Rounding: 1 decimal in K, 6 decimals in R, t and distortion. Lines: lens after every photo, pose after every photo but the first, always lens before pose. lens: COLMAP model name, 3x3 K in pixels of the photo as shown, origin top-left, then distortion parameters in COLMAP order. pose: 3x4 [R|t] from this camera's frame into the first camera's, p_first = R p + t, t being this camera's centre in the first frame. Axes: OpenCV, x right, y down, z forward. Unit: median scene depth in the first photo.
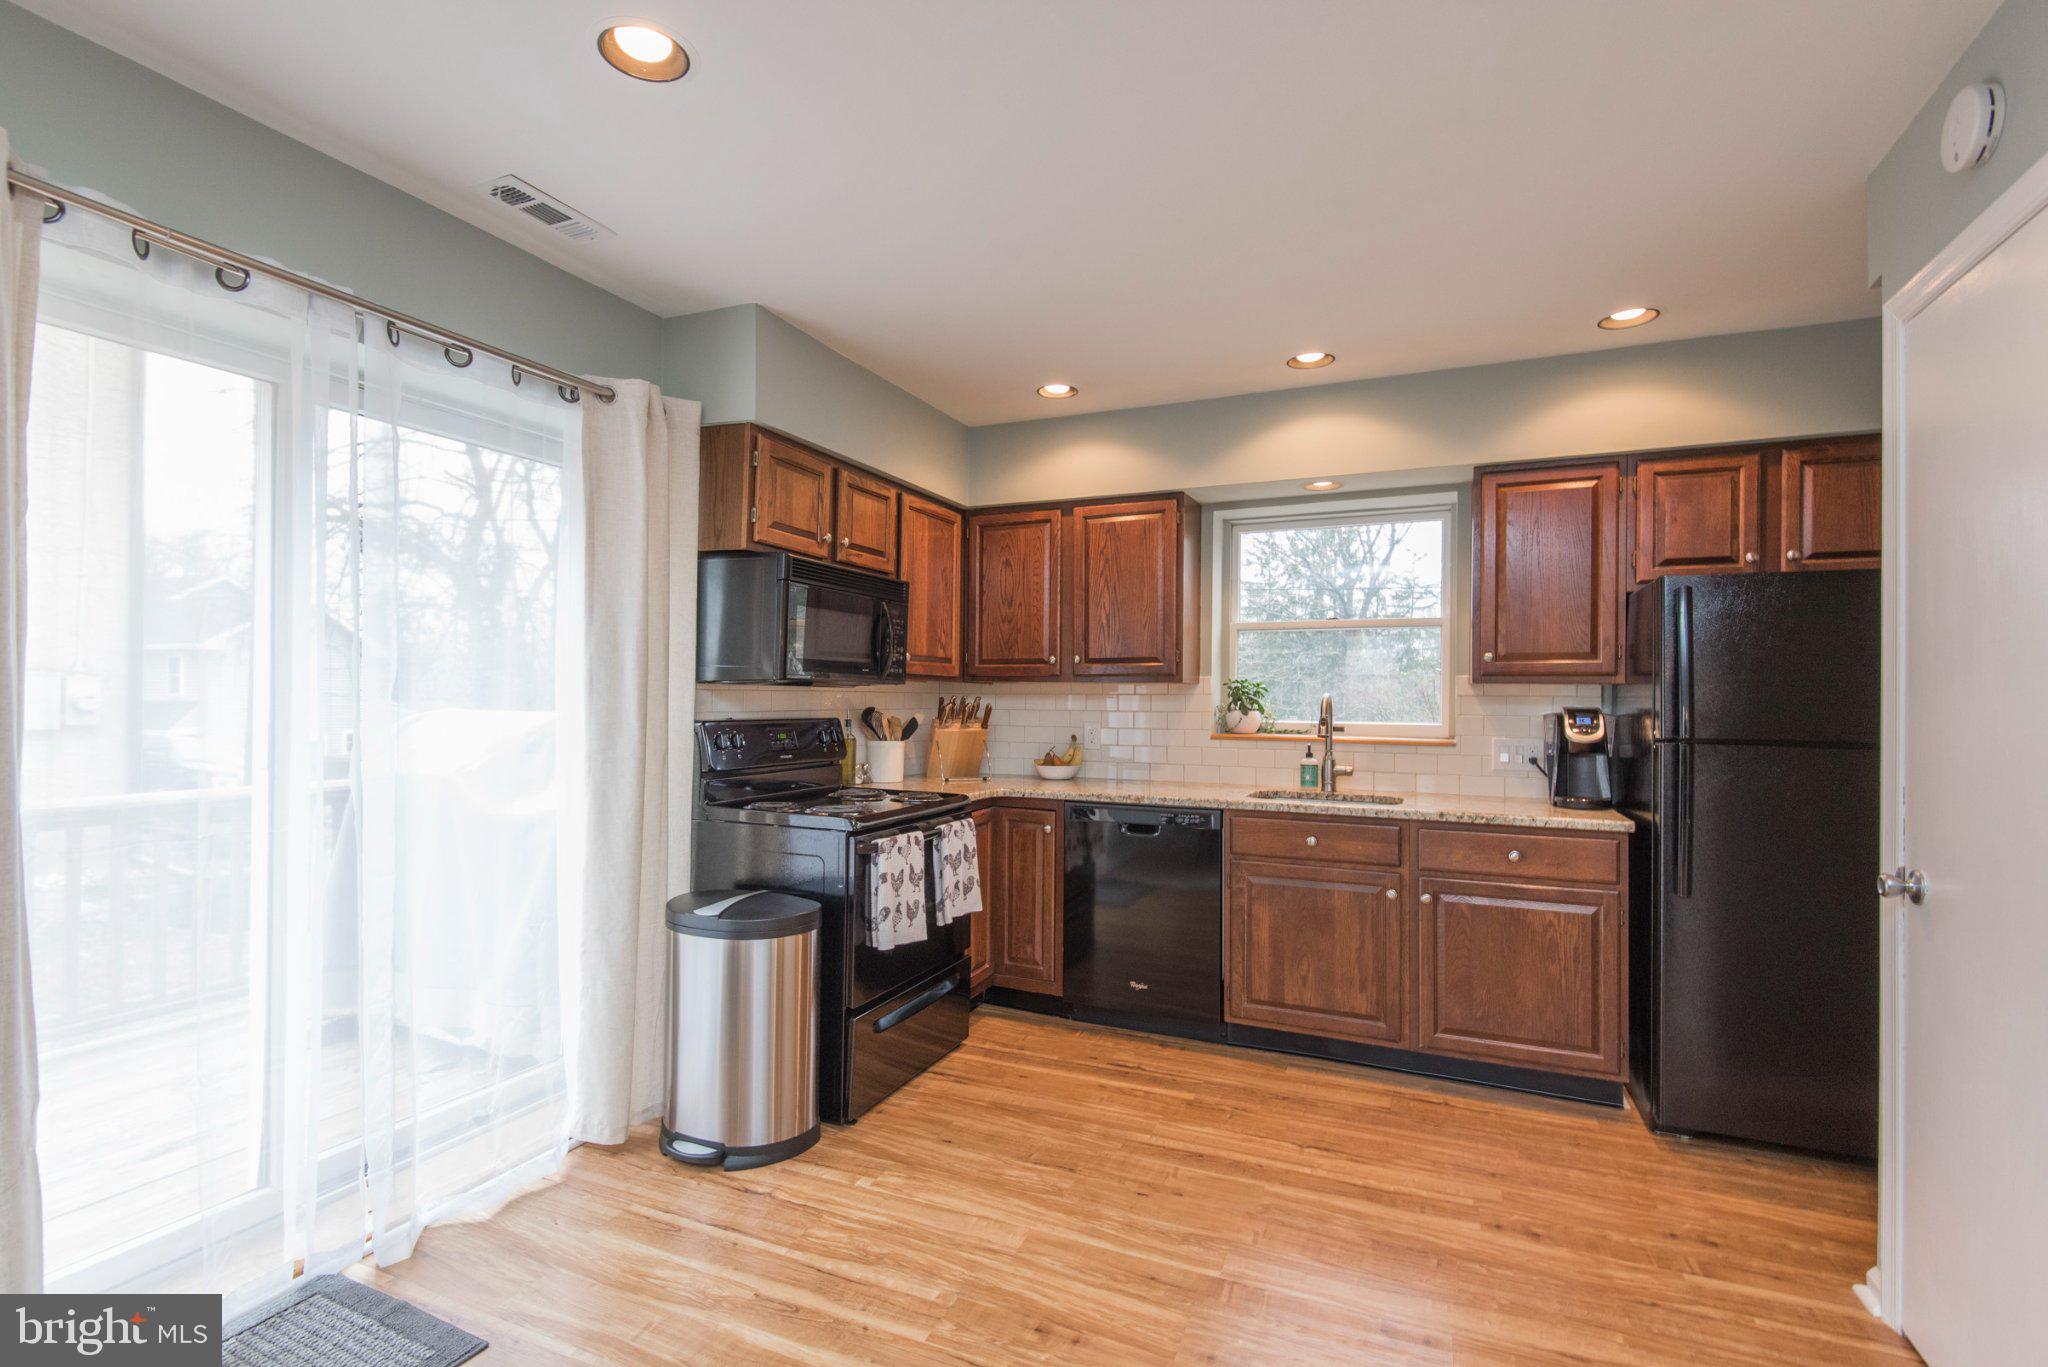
lens RADIAL K [[939.0, 0, 1022.3], [0, 939.0, 692.0], [0, 0, 1]] dist [0.027956, -0.011797]
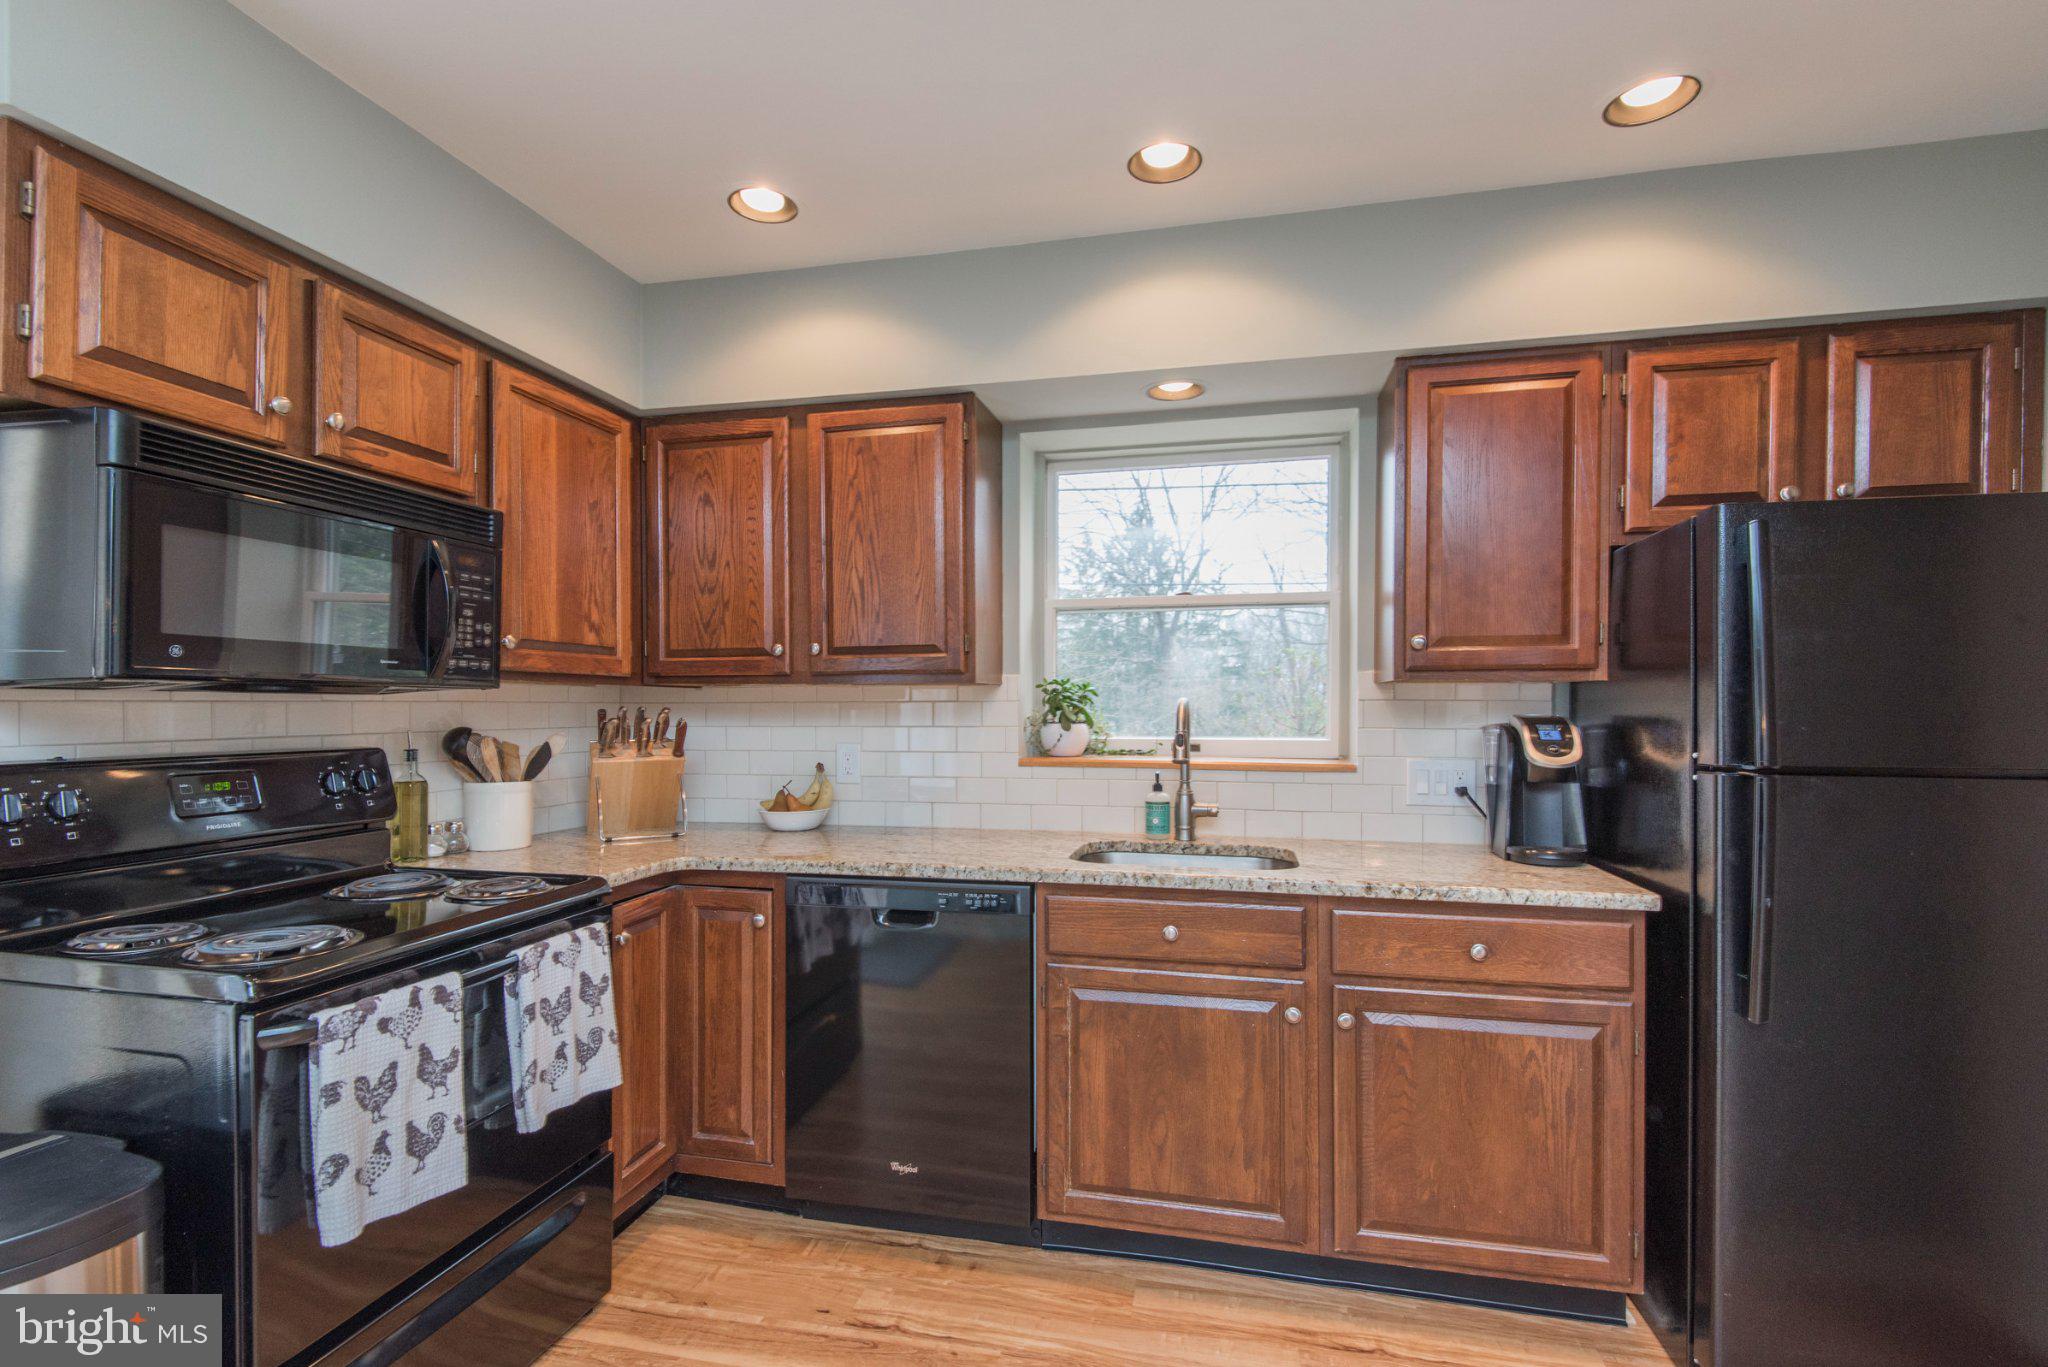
lens RADIAL K [[939.0, 0, 1030.9], [0, 939.0, 714.1], [0, 0, 1]] dist [0.027956, -0.011797]
pose [[0.981297, -0.011096, 0.192182, 0.096375], [0.007818, 0.999811, 0.017806, -0.000021], [-0.192343, -0.015971, 0.981198, 0.404527]]
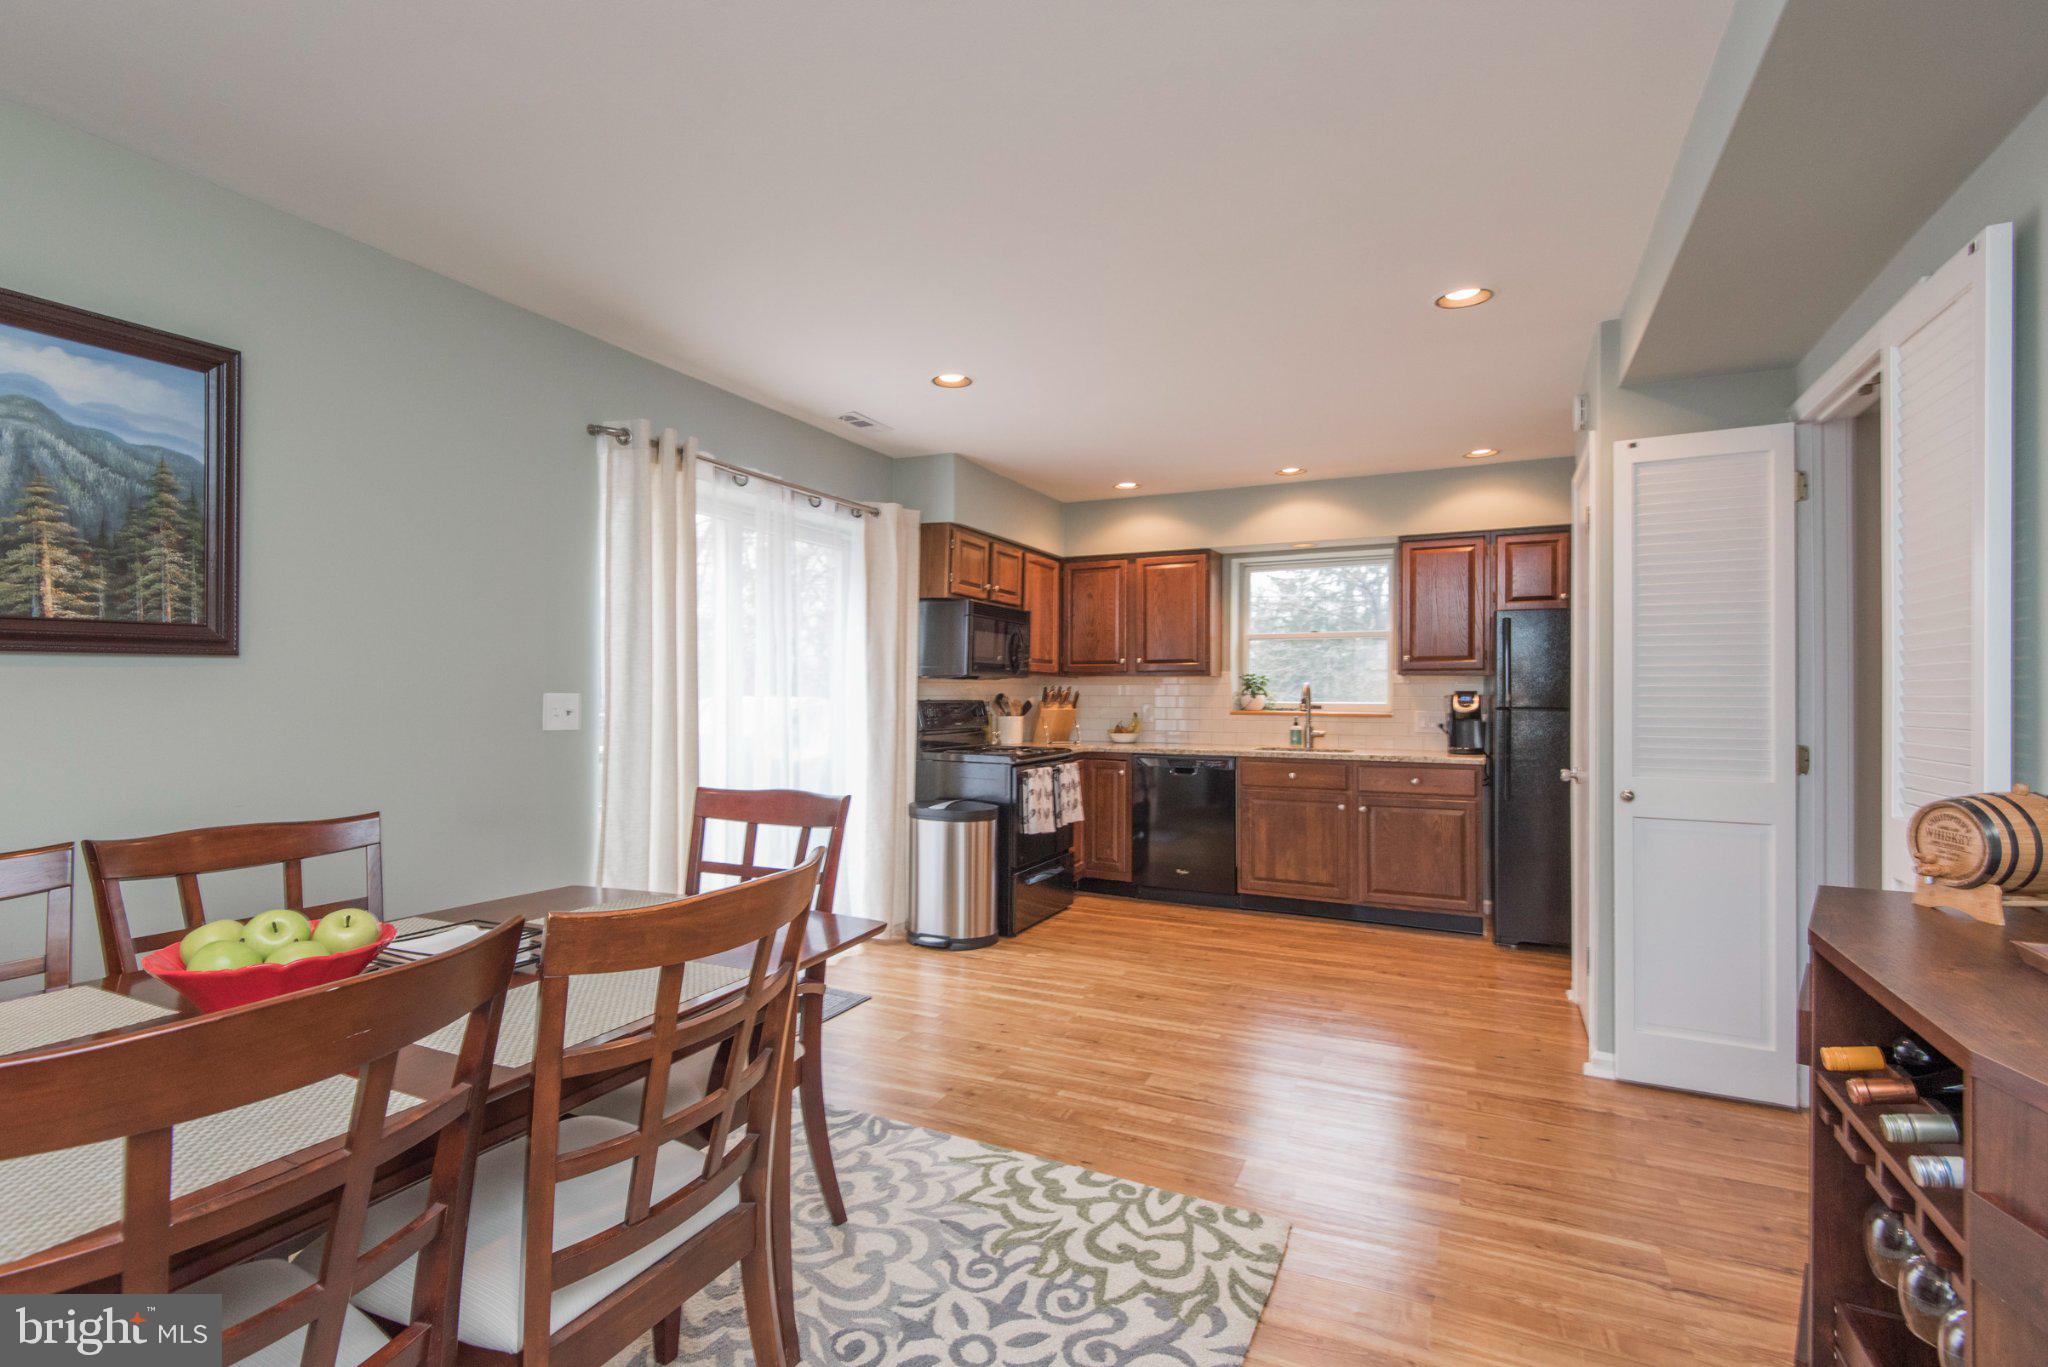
lens RADIAL K [[973.9, 0, 1004.6], [0, 973.9, 681.6], [0, 0, 1]] dist [0.020061, -0.013266]
pose [[0.999020, -0.002991, -0.044158, -0.104871], [0.002732, 0.999979, -0.005924, 0.008550], [0.044175, 0.005797, 0.999007, -0.666101]]
